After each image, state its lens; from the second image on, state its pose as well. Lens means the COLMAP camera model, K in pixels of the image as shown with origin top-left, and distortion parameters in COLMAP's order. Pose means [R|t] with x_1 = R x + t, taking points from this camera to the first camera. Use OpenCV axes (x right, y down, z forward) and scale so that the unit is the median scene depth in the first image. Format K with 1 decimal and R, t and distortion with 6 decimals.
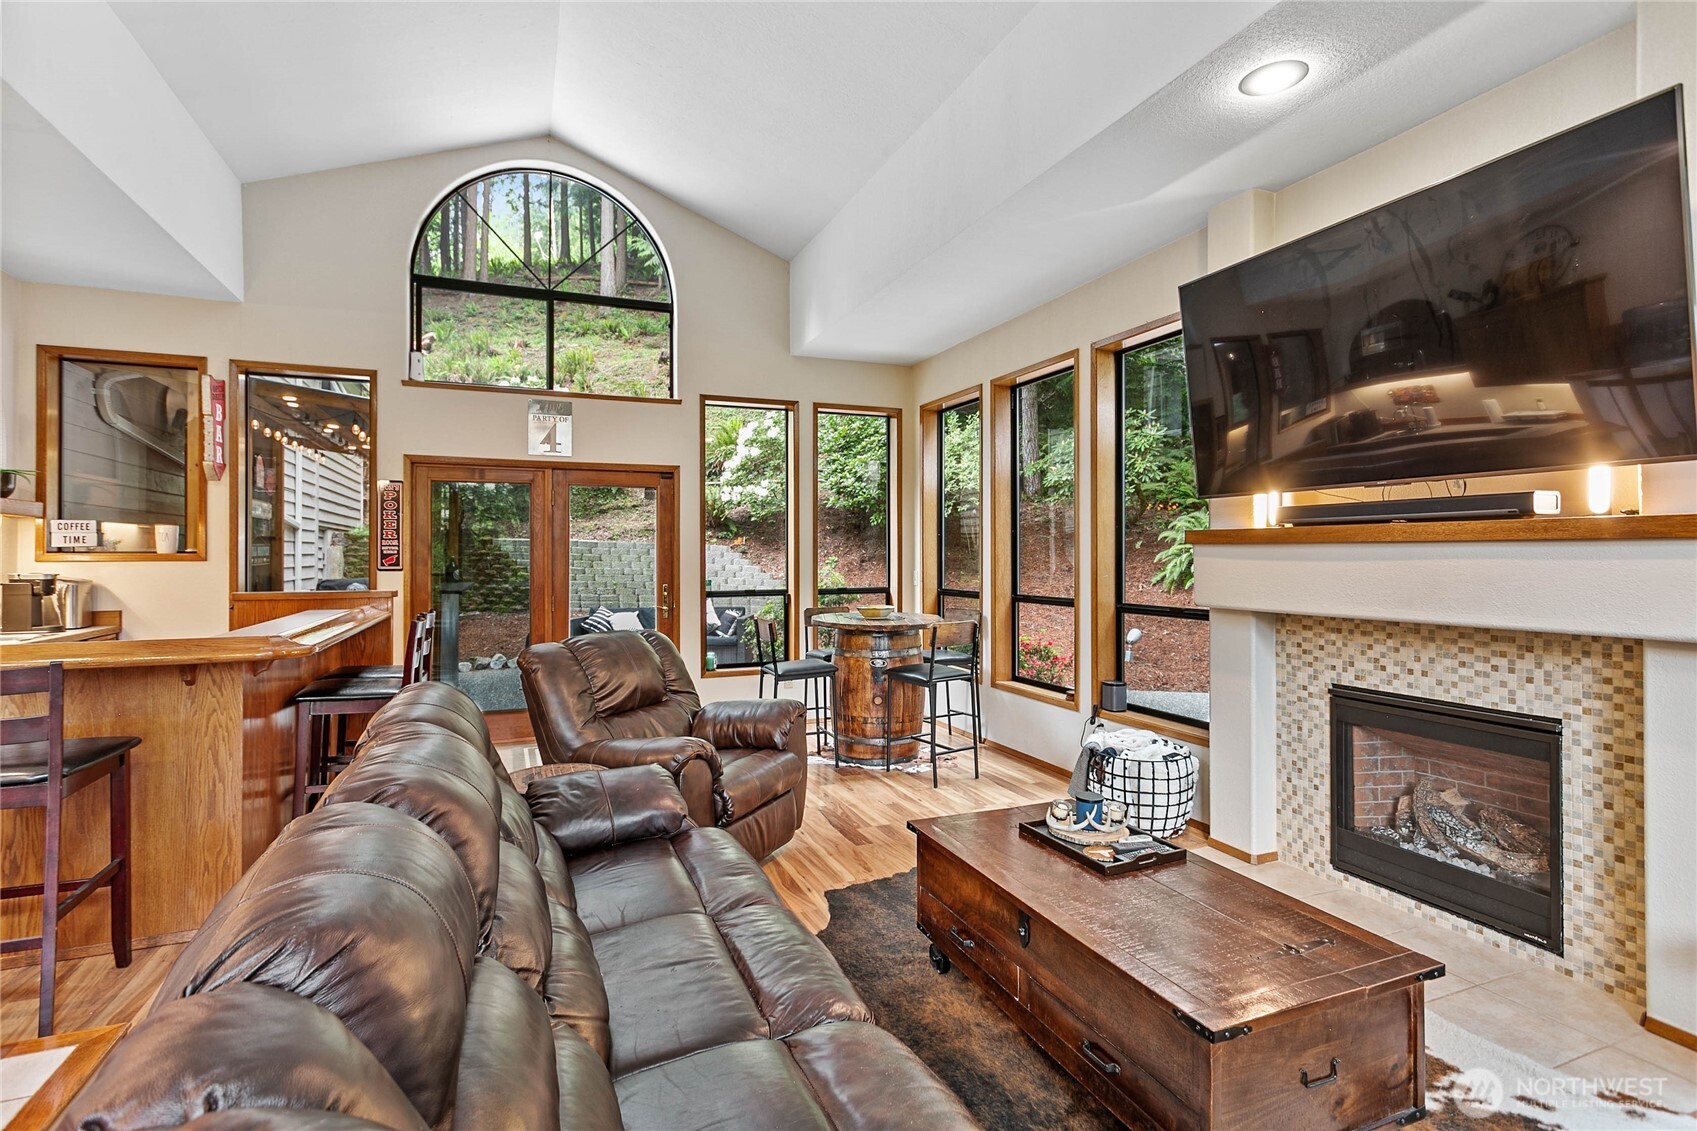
lens RADIAL K [[807.3, 0, 850.5], [0, 807.3, 553.6], [0, 0, 1]] dist [0.000736, 0.002702]
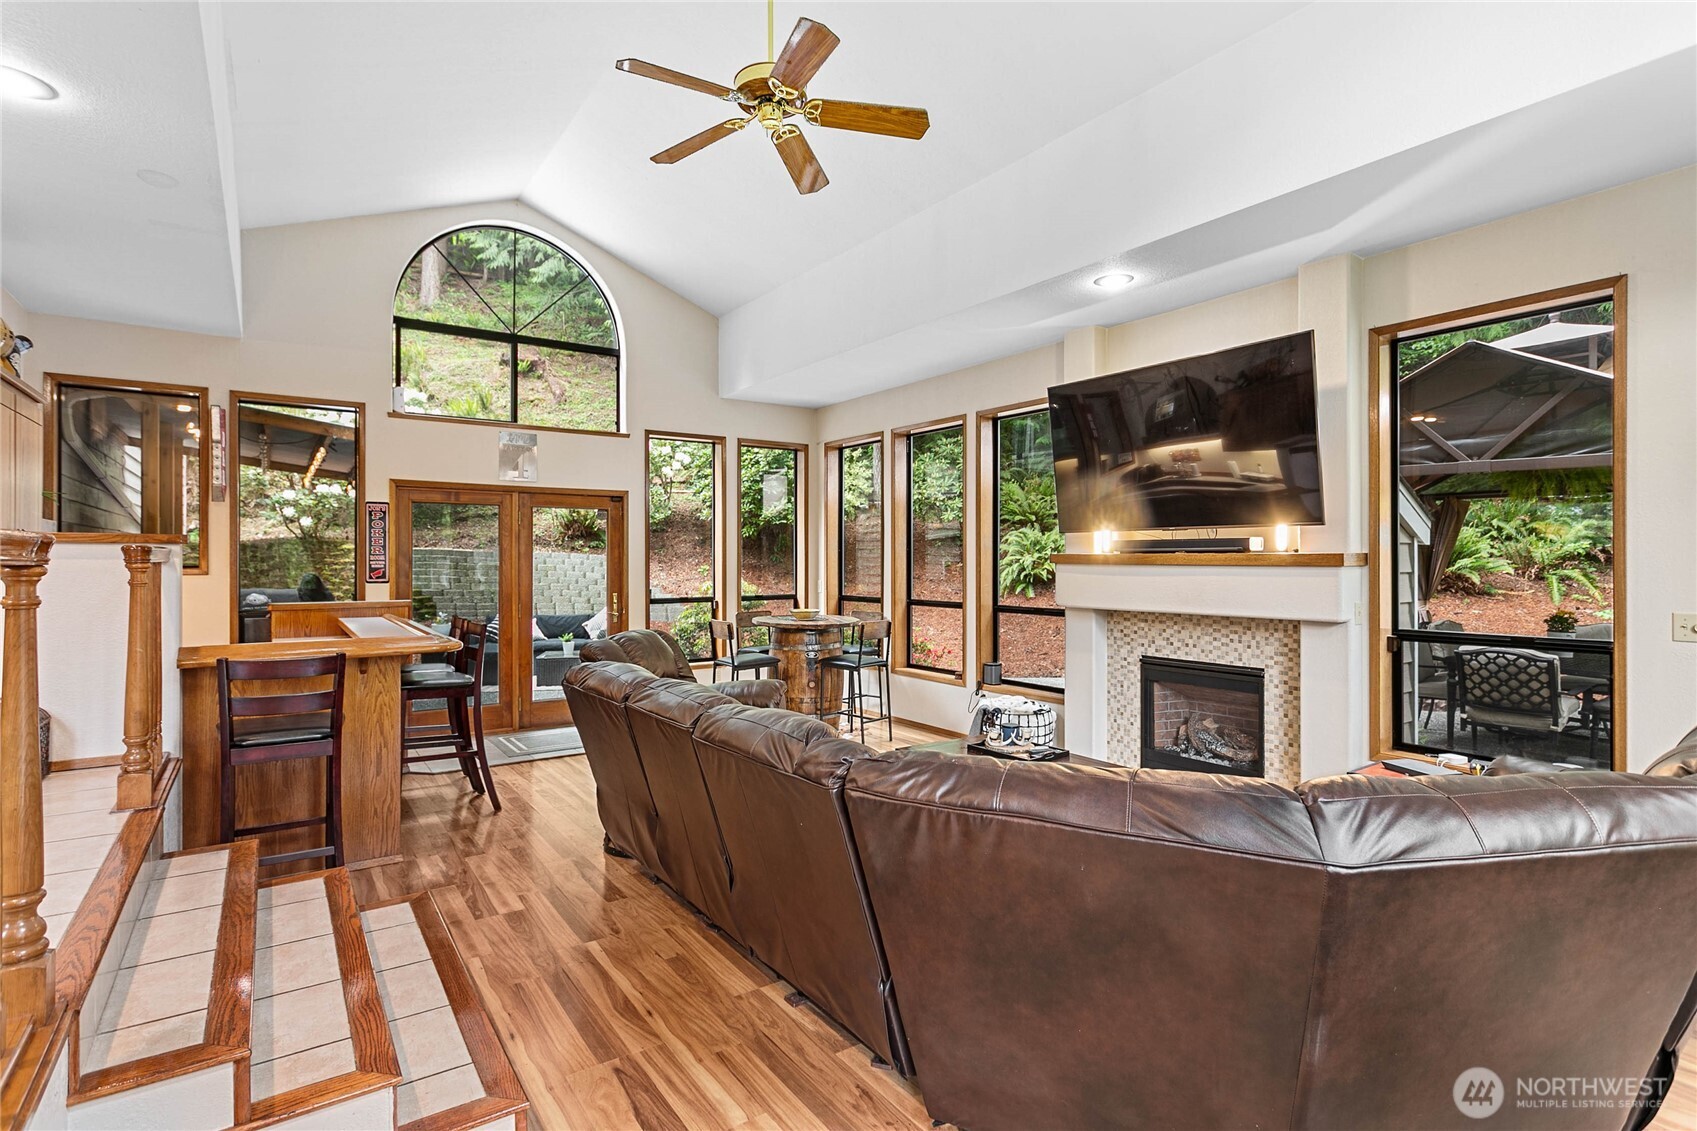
lens RADIAL K [[807.3, 0, 860.4], [0, 807.3, 557.9], [0, 0, 1]] dist [0.000736, 0.002702]
pose [[0.973832, 0.003167, 0.227246, -0.195671], [-0.002761, 0.999994, -0.002106, -0.014224], [-0.227251, 0.001423, 0.973835, -0.267423]]
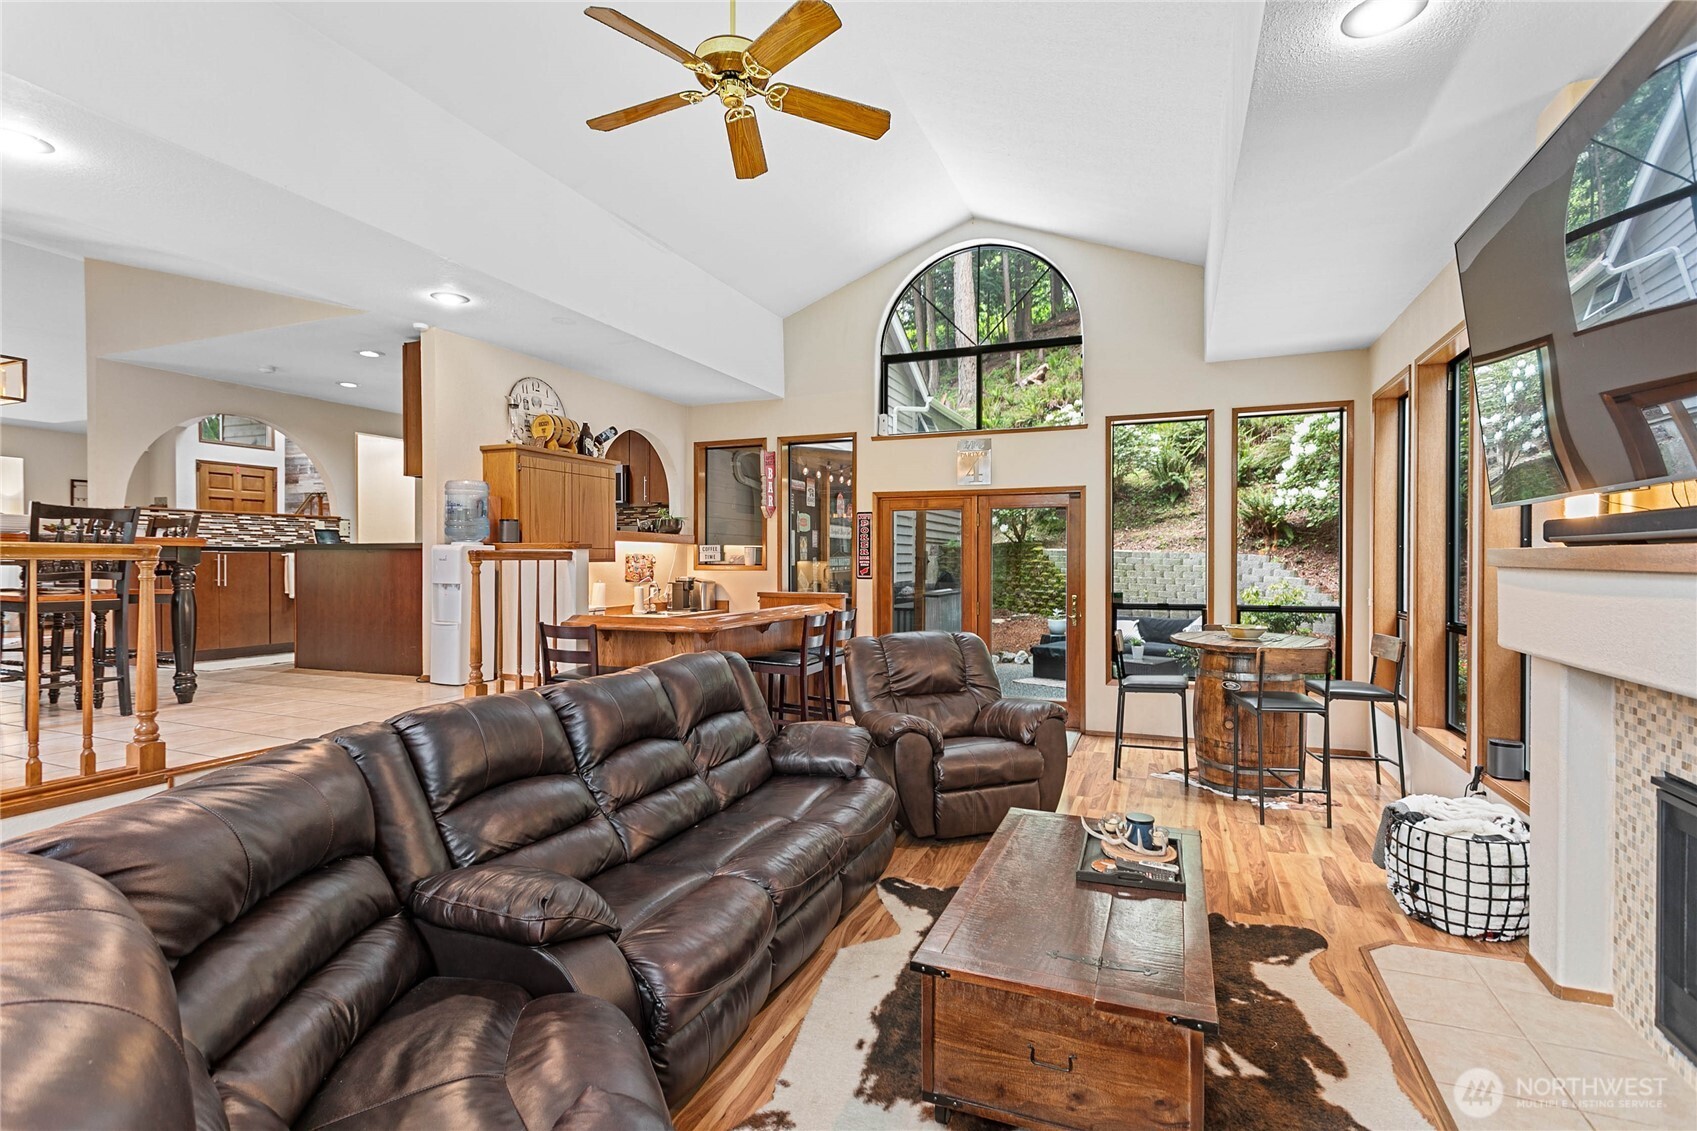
lens RADIAL K [[807.3, 0, 849.1], [0, 807.3, 571.1], [0, 0, 1]] dist [0.000736, 0.002702]
pose [[0.716716, 0.012439, -0.697254, 0.408587], [-0.001902, 0.999872, 0.015883, -0.014683], [0.697363, -0.010058, 0.716648, 0.008133]]
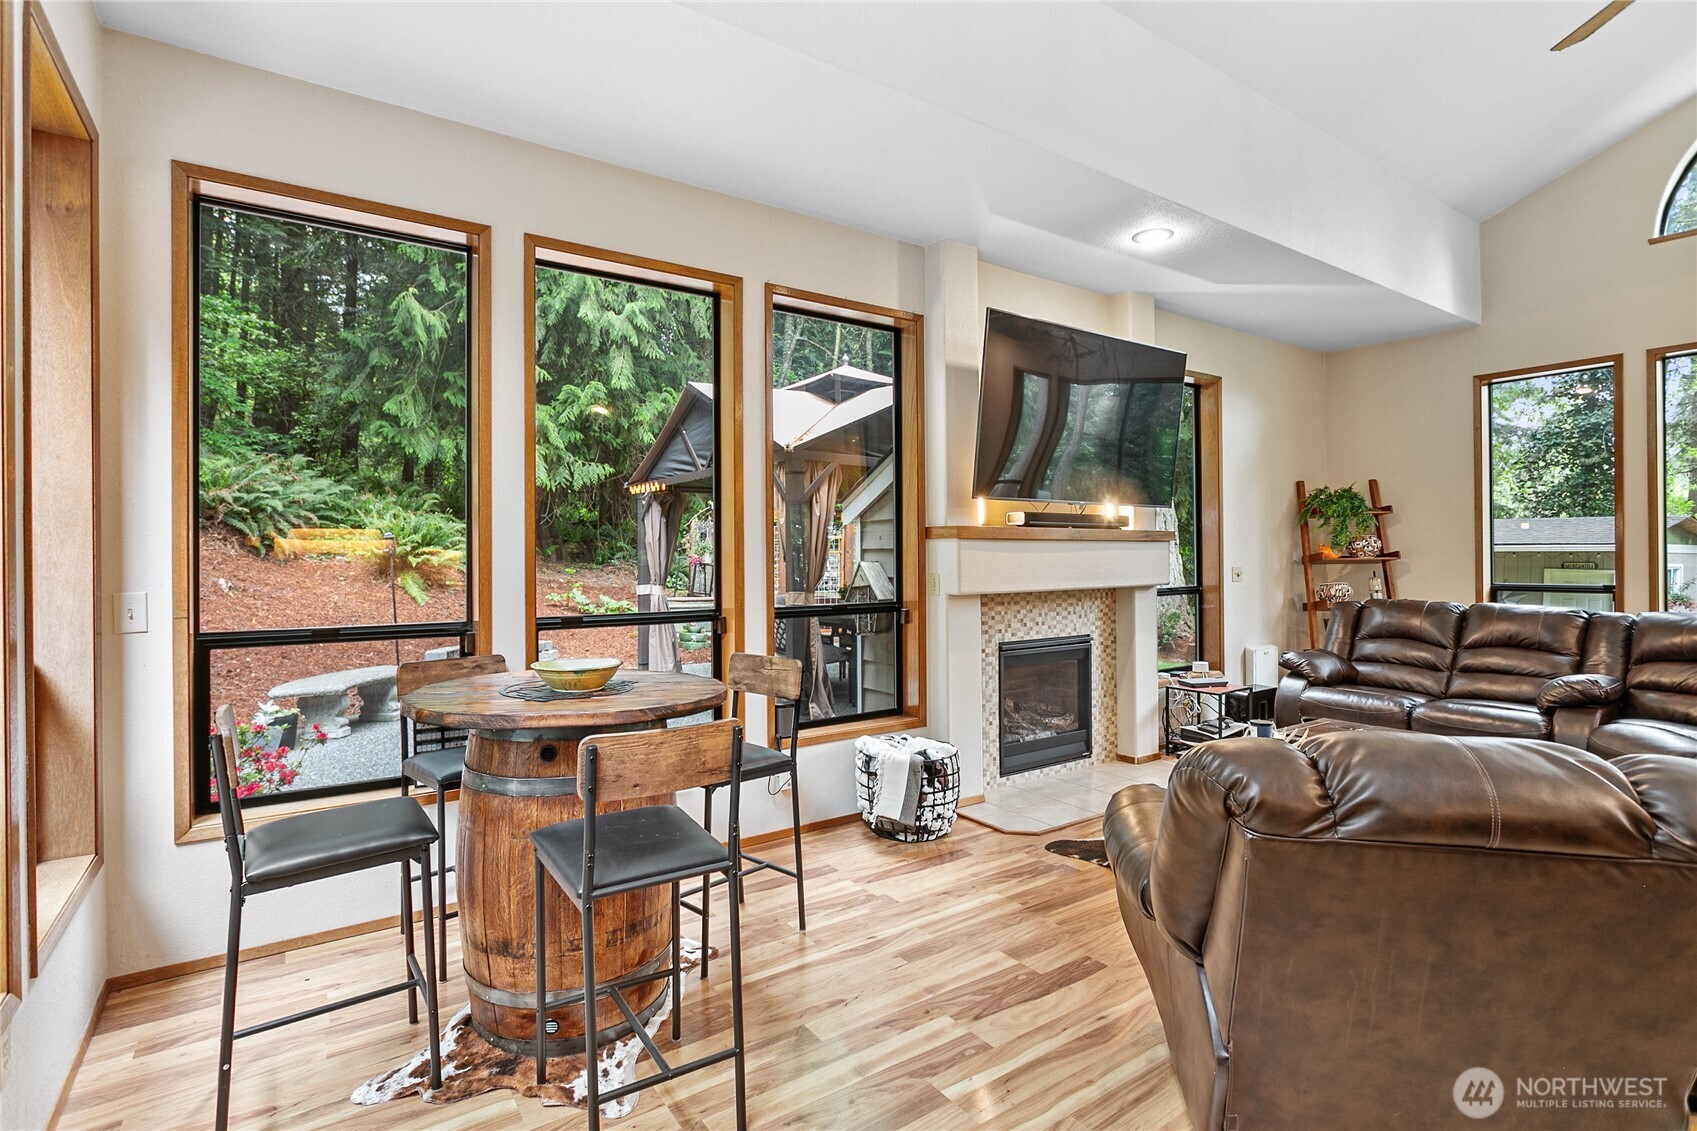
lens RADIAL K [[819.5, 0, 838.1], [0, 819.5, 562.6], [0, 0, 1]] dist [-0.000161, 0.000127]
pose [[-0.209829, -0.000506, 0.977738, -0.501520], [0.006830, 0.999975, 0.001983, 0.014106], [-0.977714, 0.007094, -0.209820, 1.101119]]
